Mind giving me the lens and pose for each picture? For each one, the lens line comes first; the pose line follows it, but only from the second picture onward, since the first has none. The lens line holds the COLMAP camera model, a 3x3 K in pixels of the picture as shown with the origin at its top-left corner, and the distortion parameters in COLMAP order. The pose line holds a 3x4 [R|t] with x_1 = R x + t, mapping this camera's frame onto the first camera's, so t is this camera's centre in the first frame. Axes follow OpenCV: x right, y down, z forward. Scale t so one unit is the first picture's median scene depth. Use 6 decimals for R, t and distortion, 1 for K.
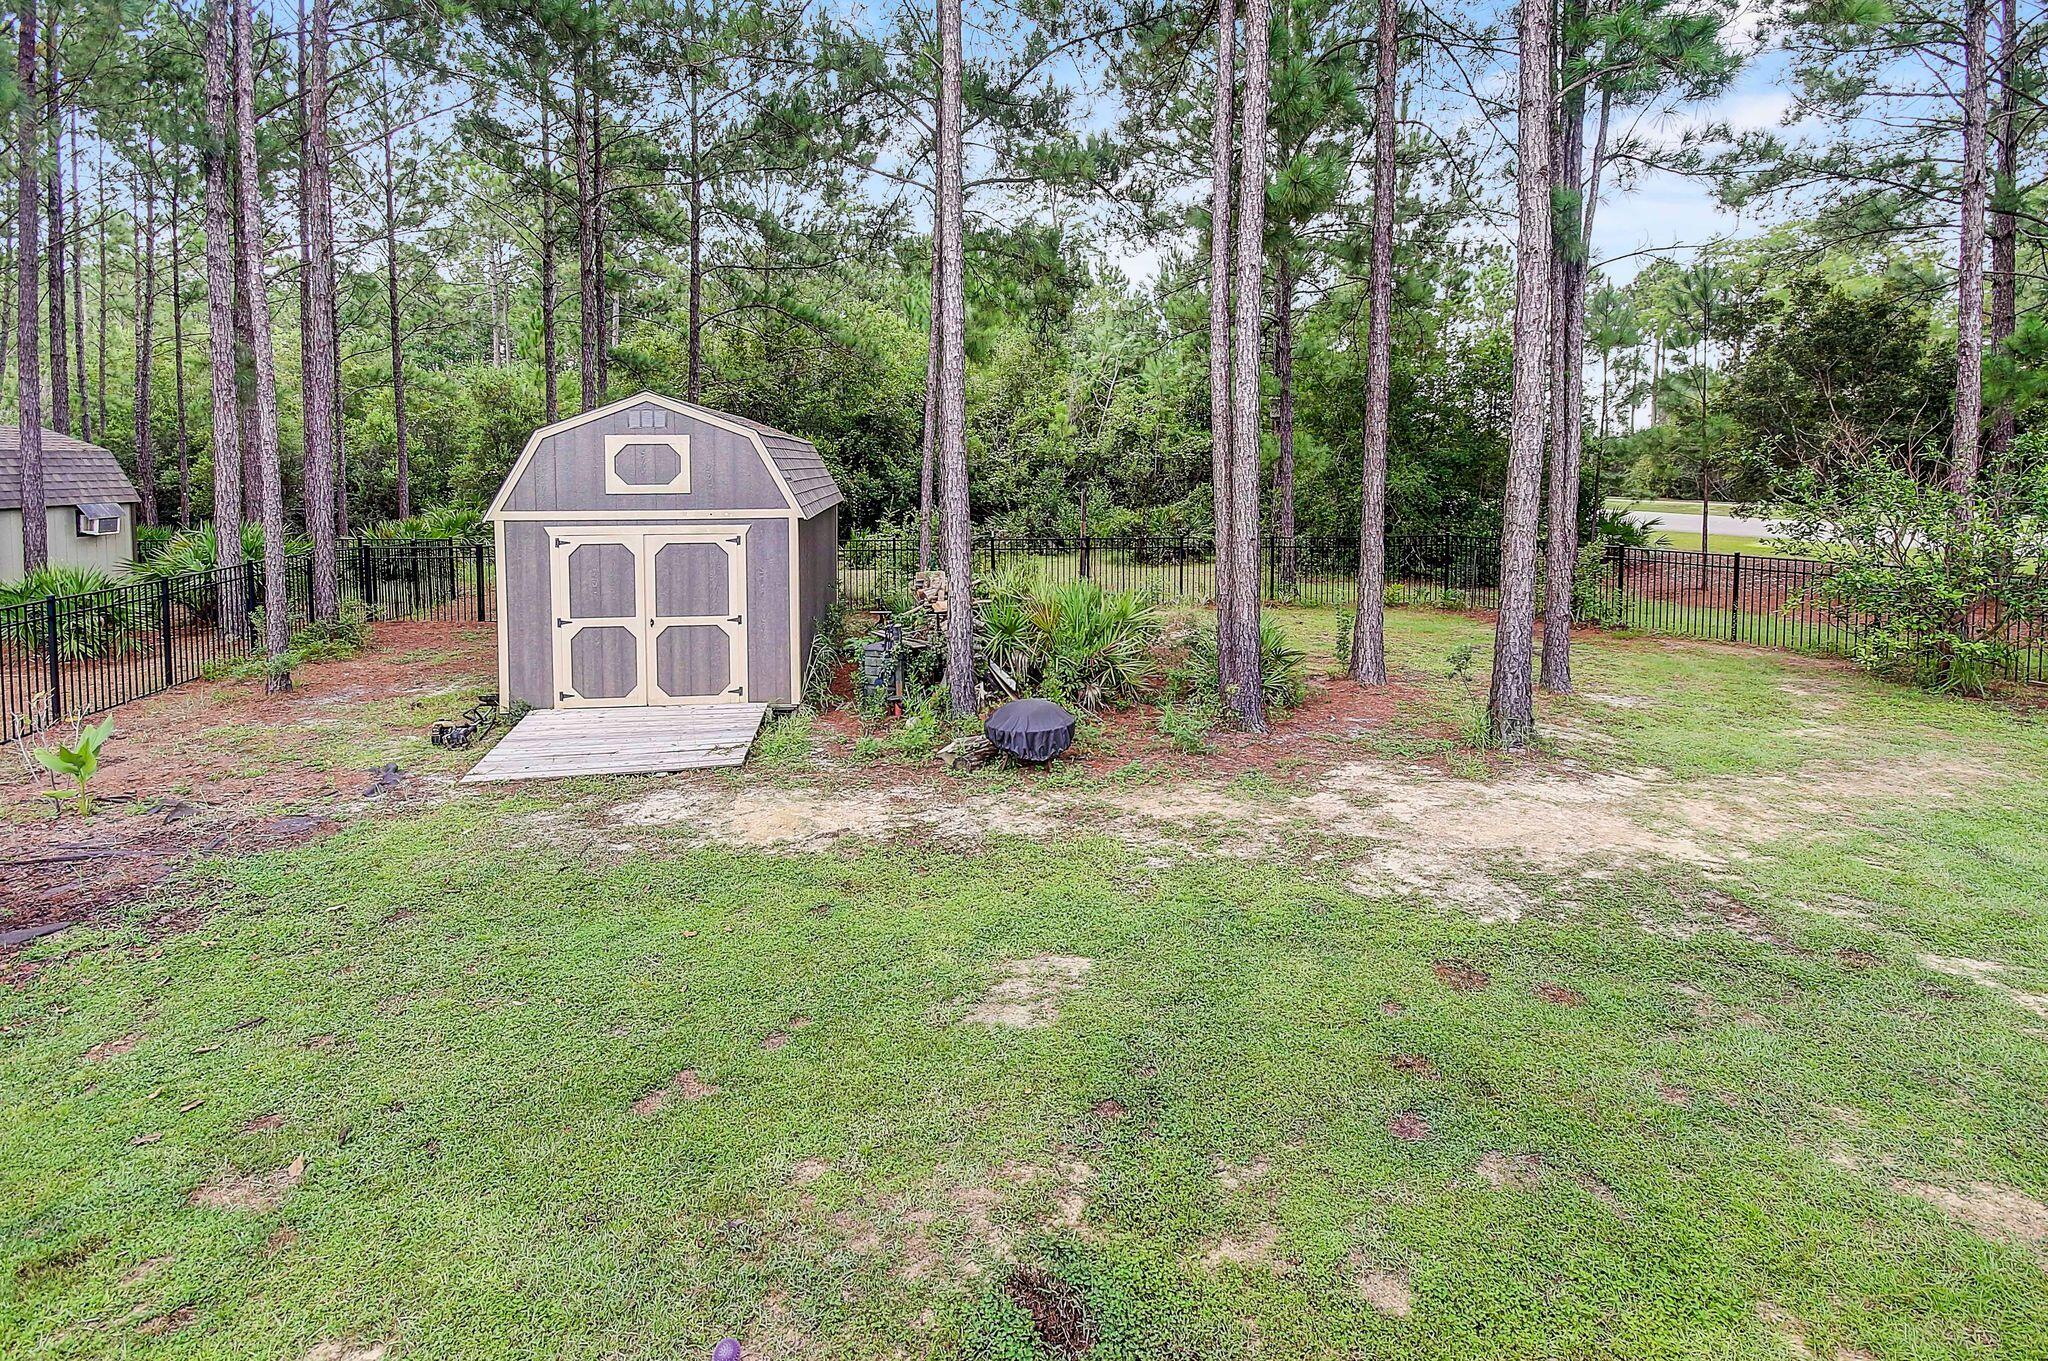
lens RADIAL K [[1009.3, 0, 1032.2], [0, 1009.3, 494.5], [0, 0, 1]] dist [-0.000900, -0.007708]
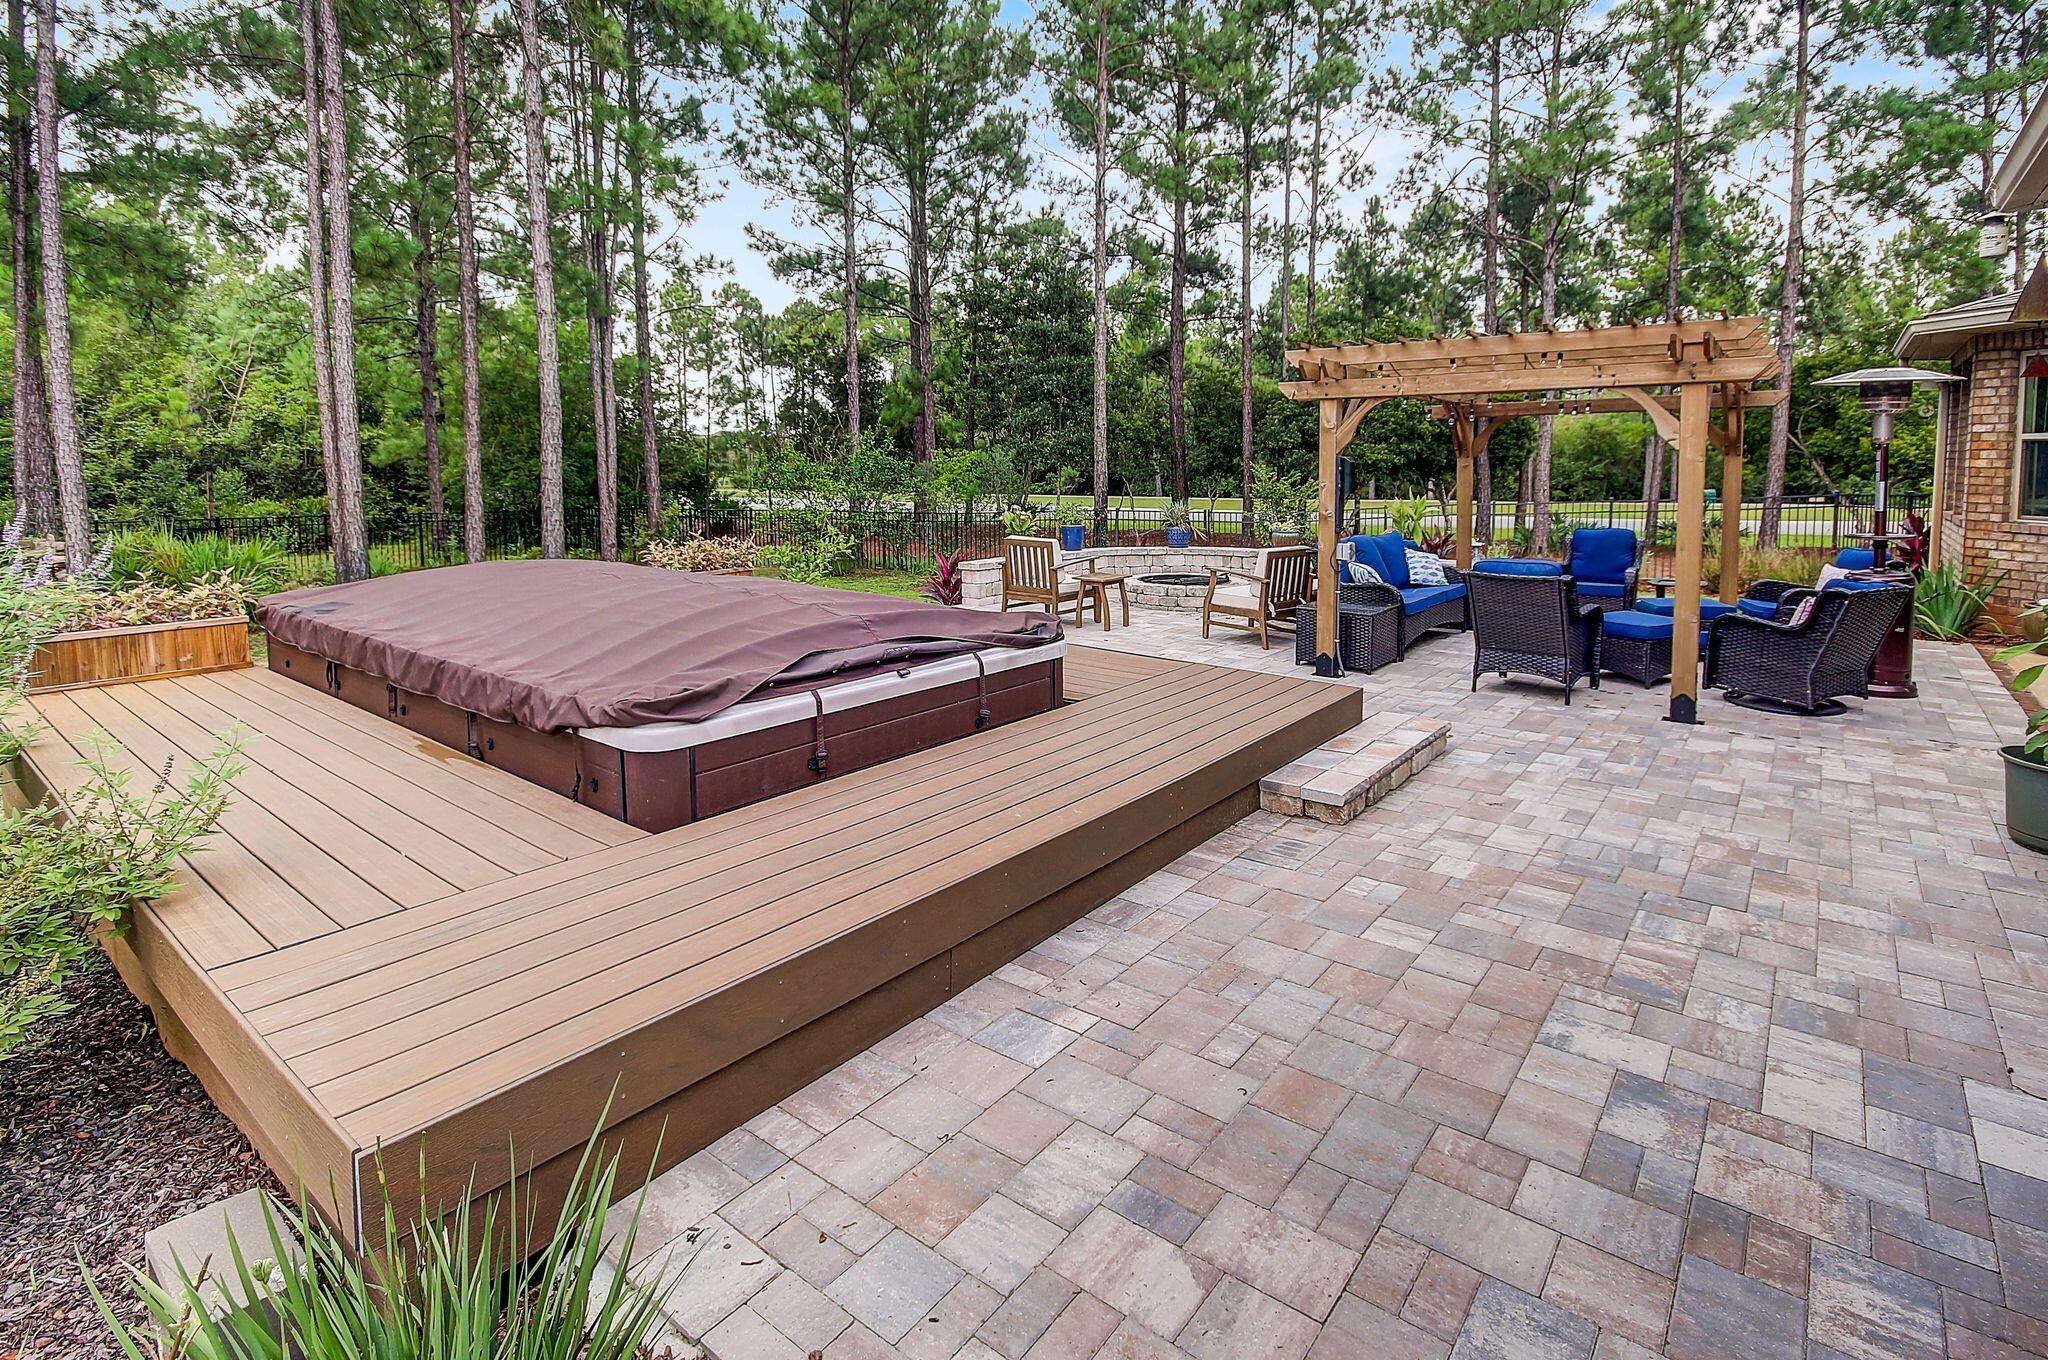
lens RADIAL K [[1011.1, 0, 1039.1], [0, 1011.1, 547.8], [0, 0, 1]] dist [0.020612, -0.016311]
pose [[0.746271, -0.052182, 0.663594, -0.007317], [0.021366, 0.998287, 0.054472, 0.020837], [-0.665299, -0.026472, 0.746107, -0.229211]]
